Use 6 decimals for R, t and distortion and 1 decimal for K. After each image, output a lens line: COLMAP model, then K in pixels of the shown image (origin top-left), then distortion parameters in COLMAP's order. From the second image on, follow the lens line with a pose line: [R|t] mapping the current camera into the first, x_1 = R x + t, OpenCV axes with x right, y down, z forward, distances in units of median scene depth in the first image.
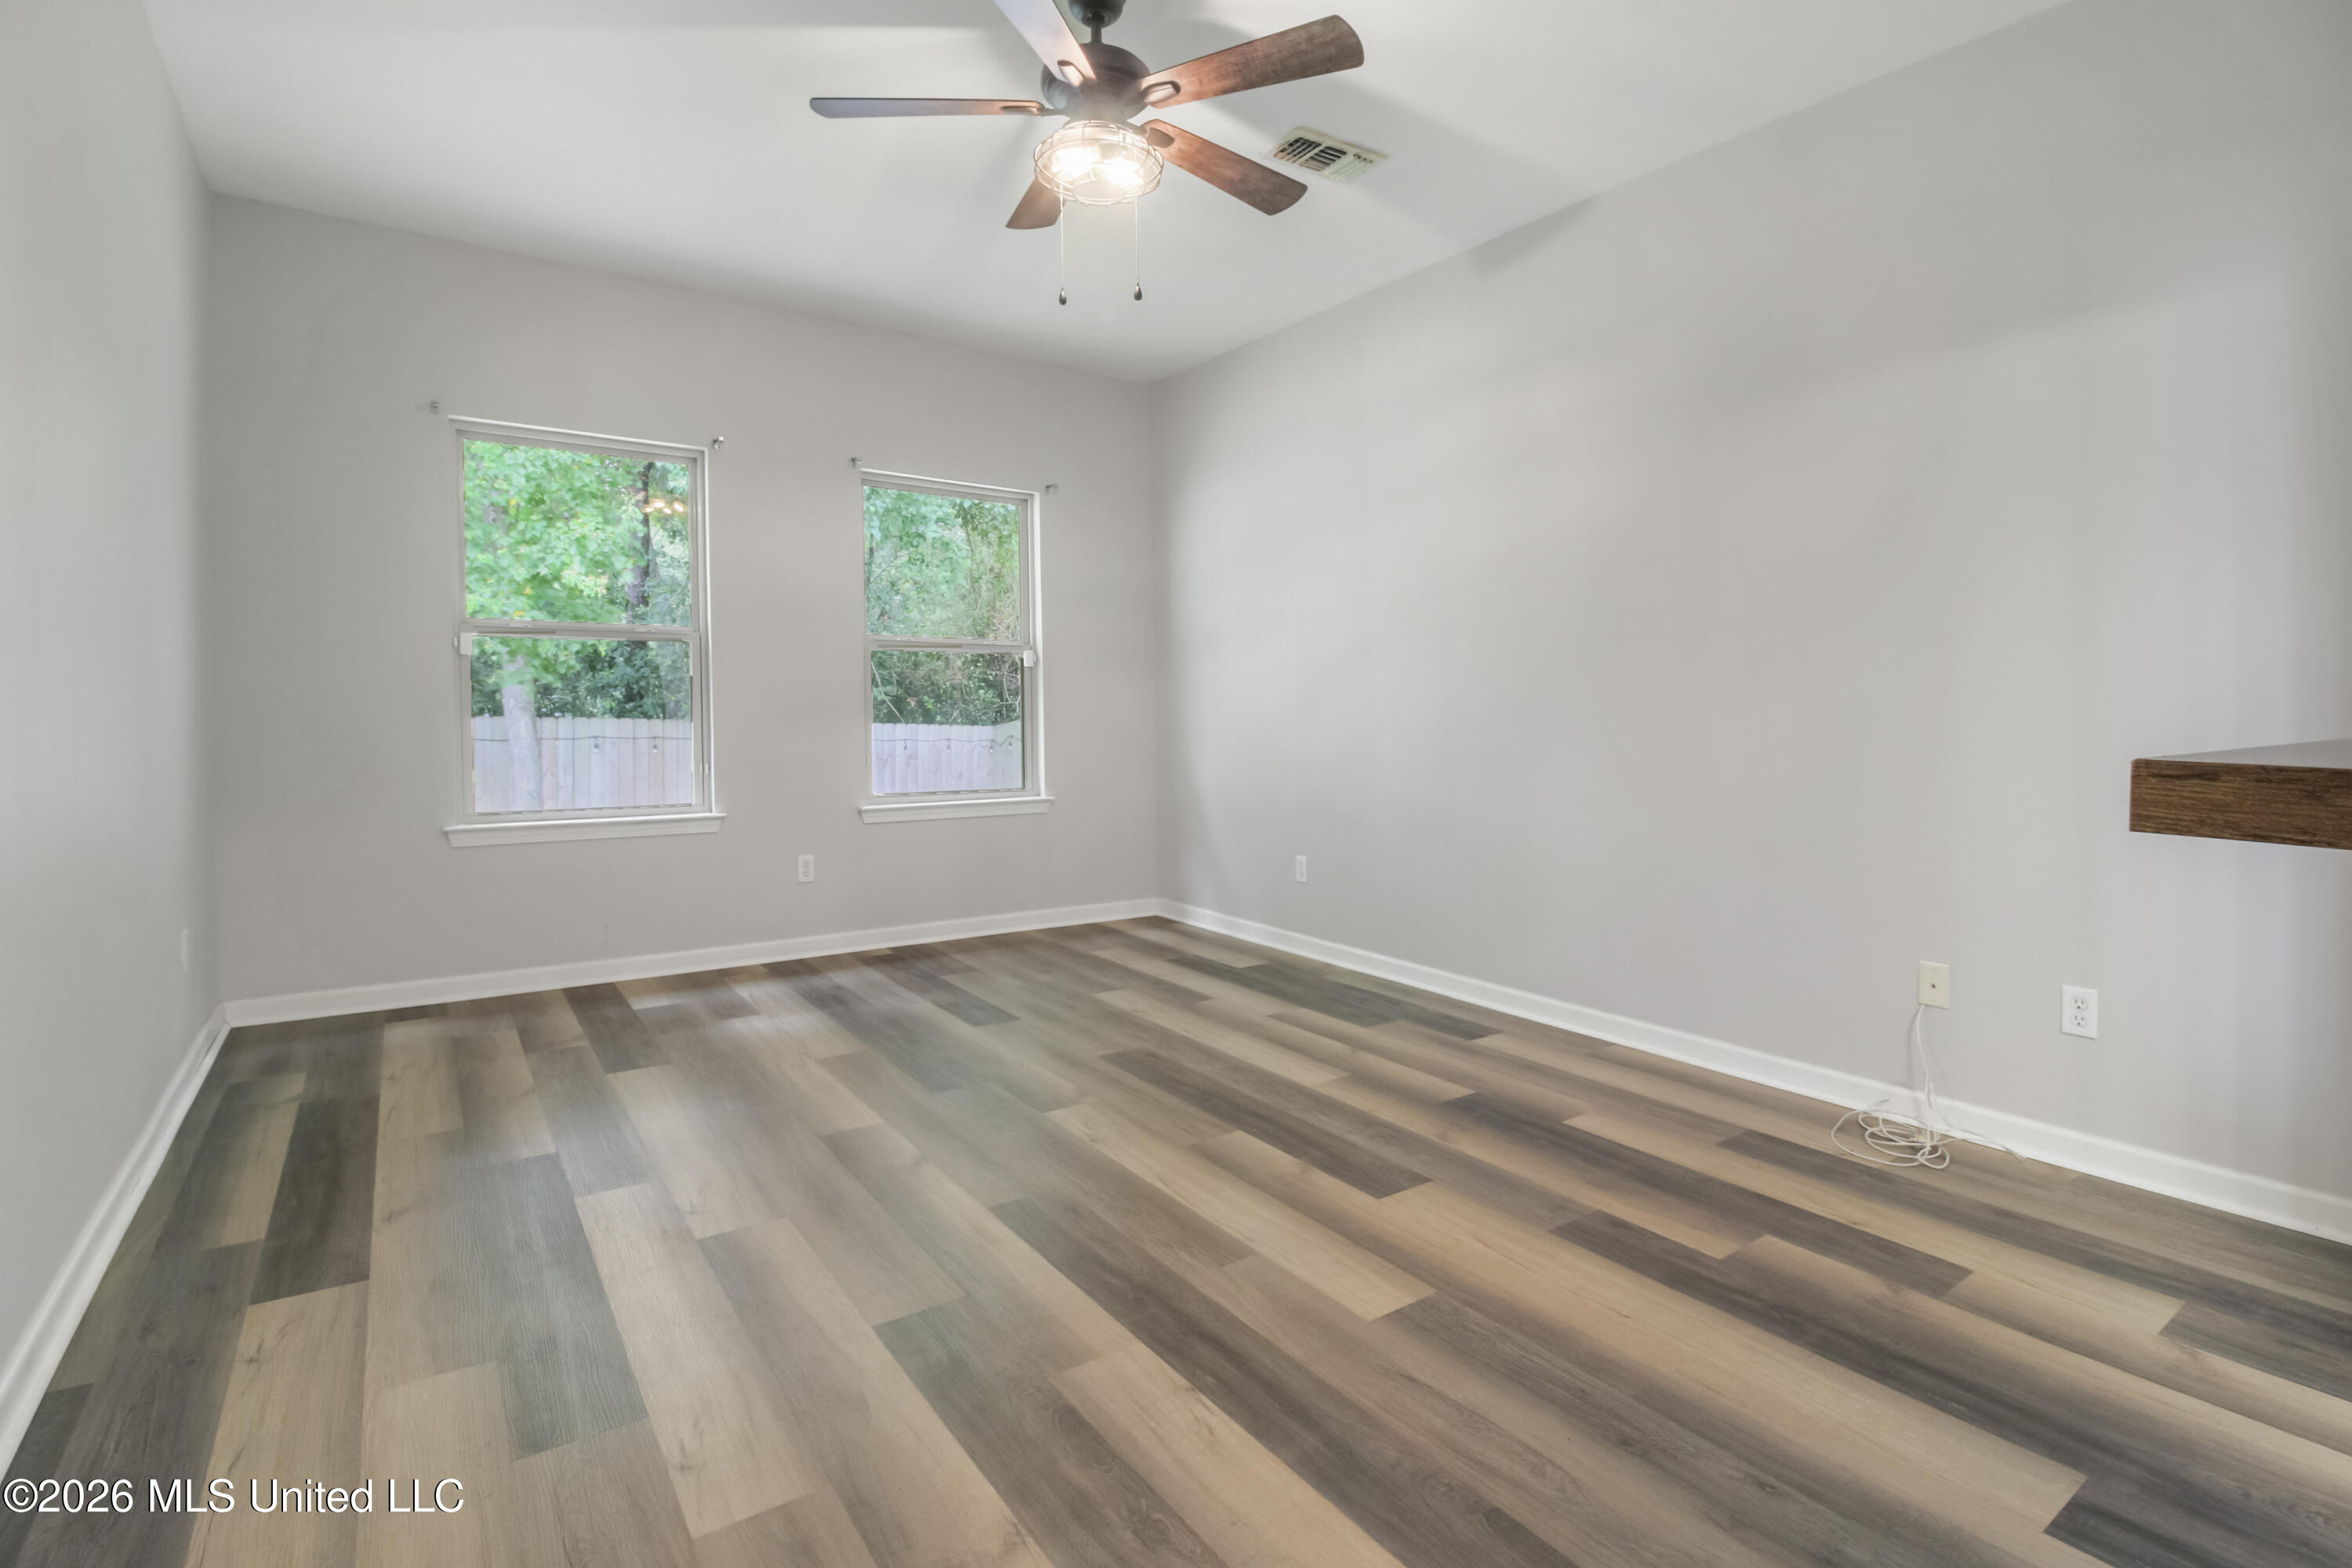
lens RADIAL K [[1101.2, 0, 1180.1], [0, 1101.2, 732.0], [0, 0, 1]] dist [-0.019809, -0.006177]
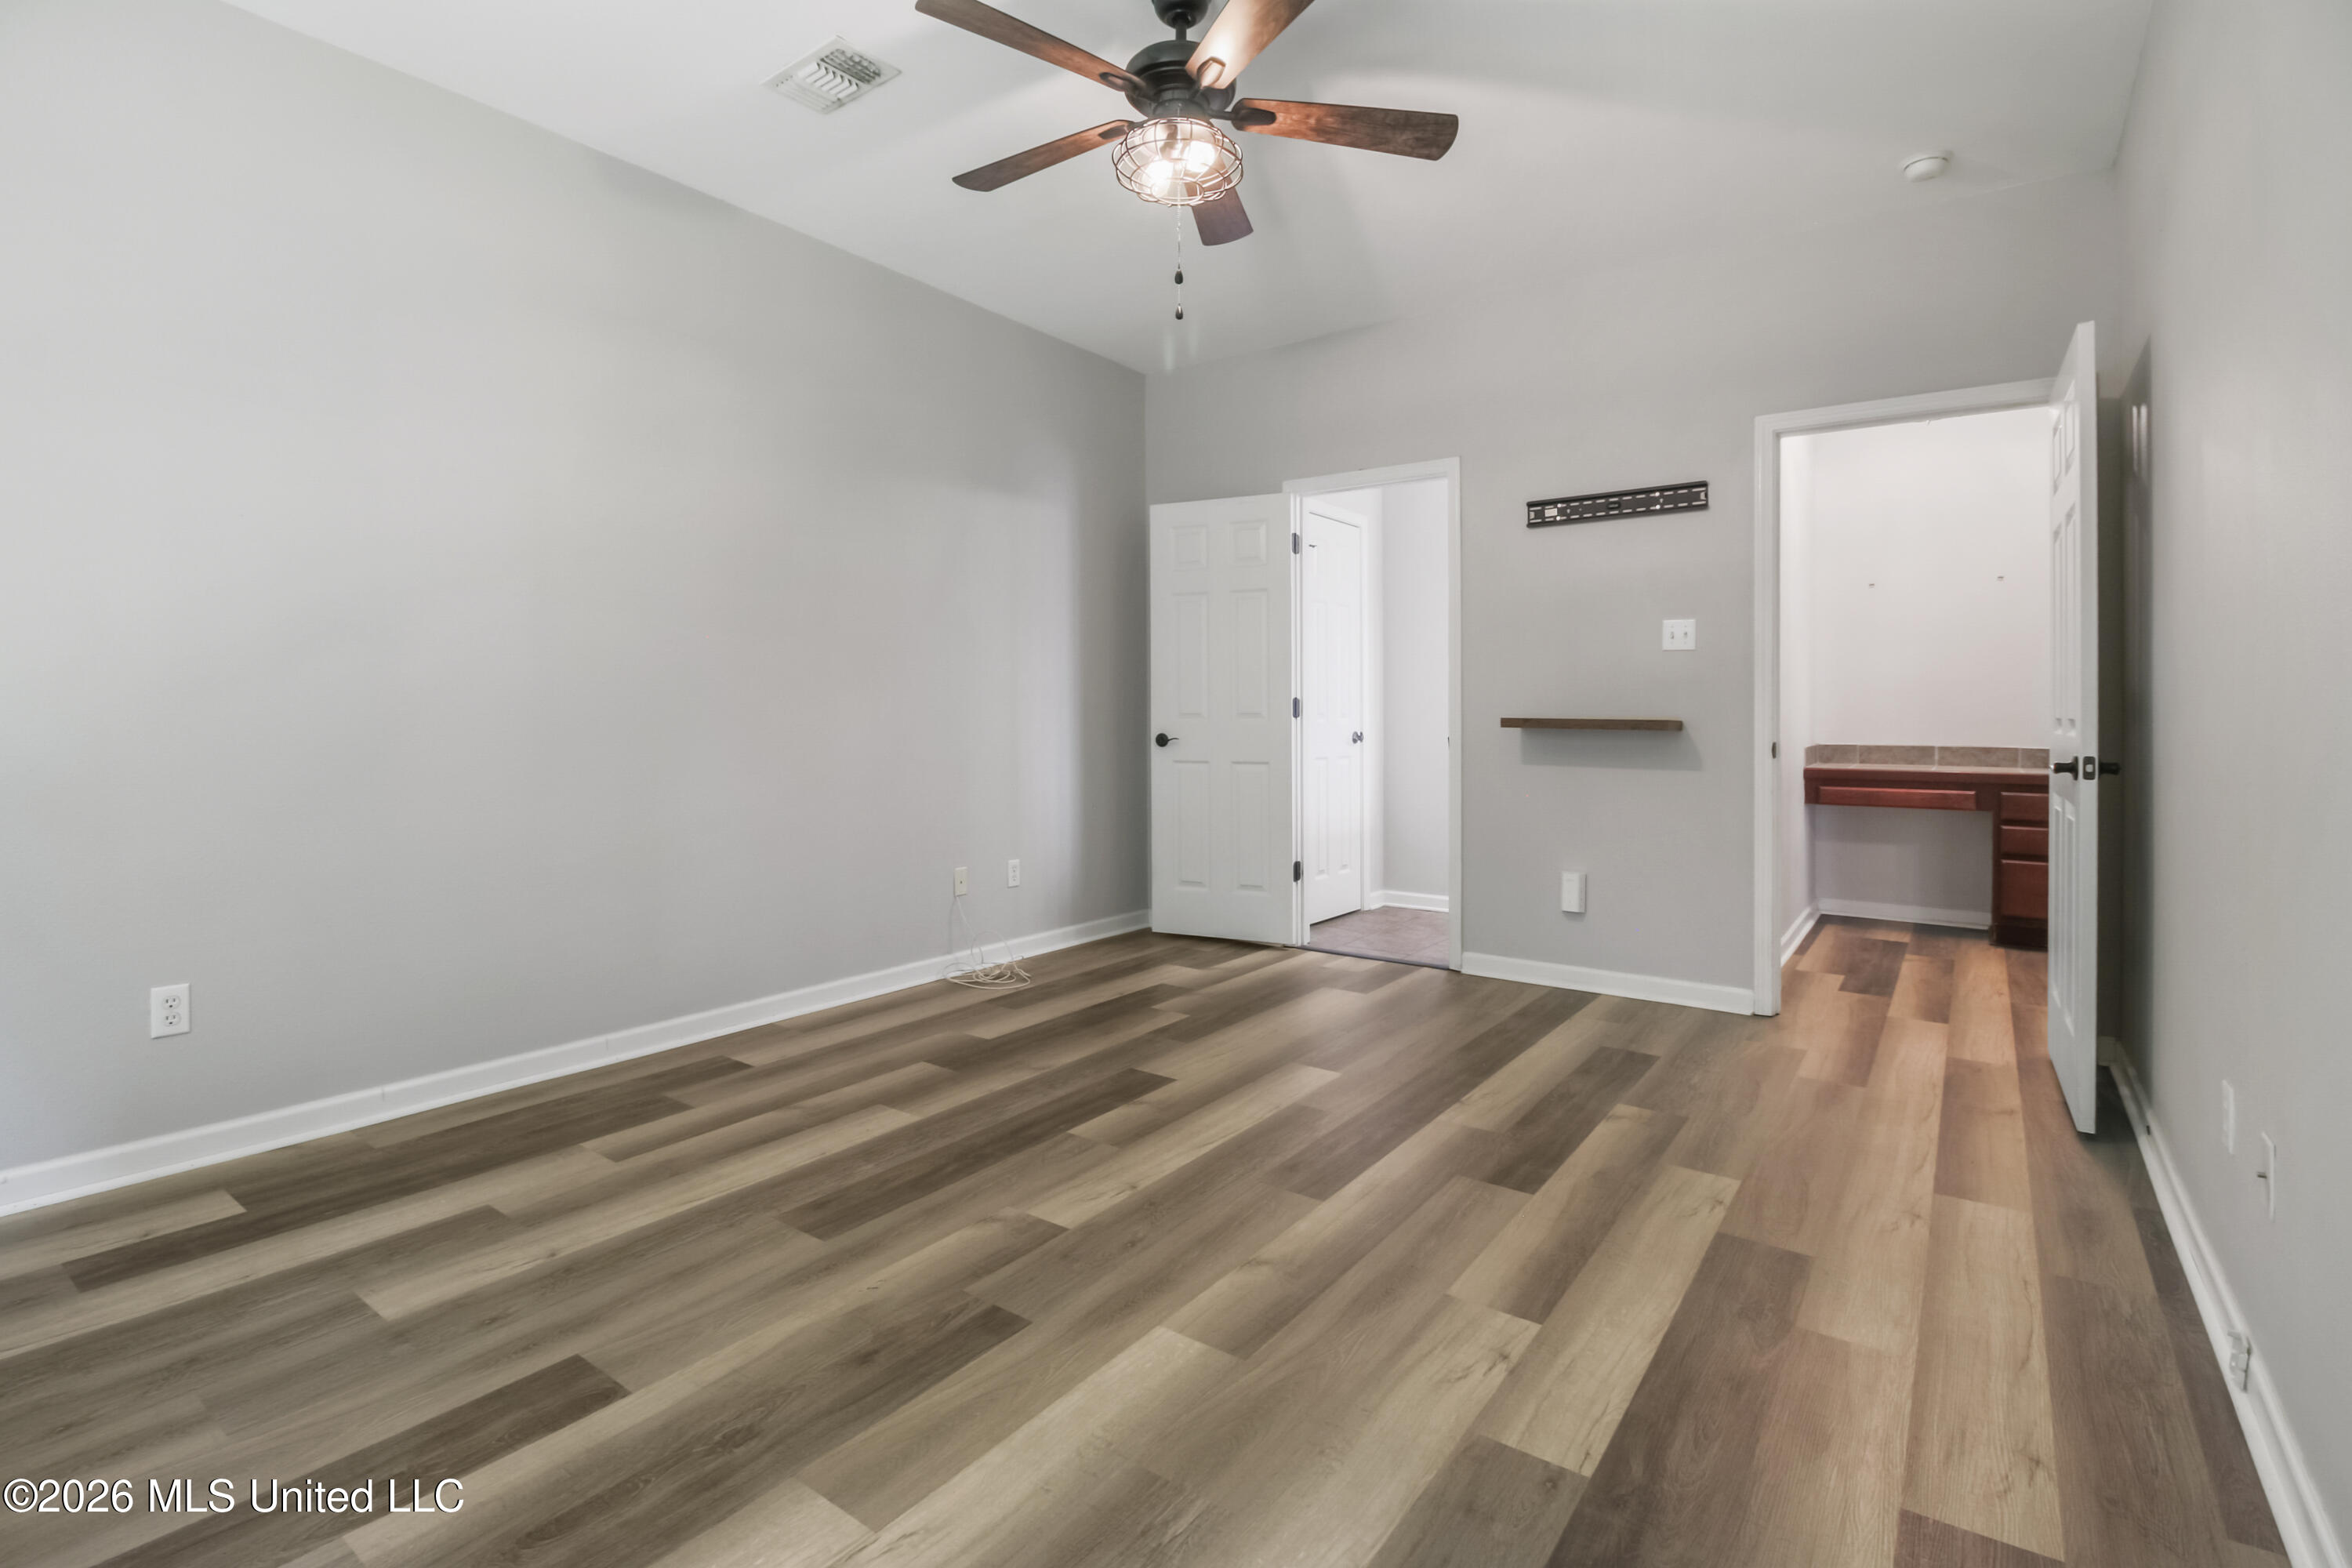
lens RADIAL K [[1101.2, 0, 1180.1], [0, 1101.2, 732.0], [0, 0, 1]] dist [-0.019809, -0.006177]
pose [[-0.320168, -0.028050, 0.946945, -0.941459], [0.016260, 0.999252, 0.035097, -0.034898], [-0.947221, 0.026634, -0.319472, 1.247131]]
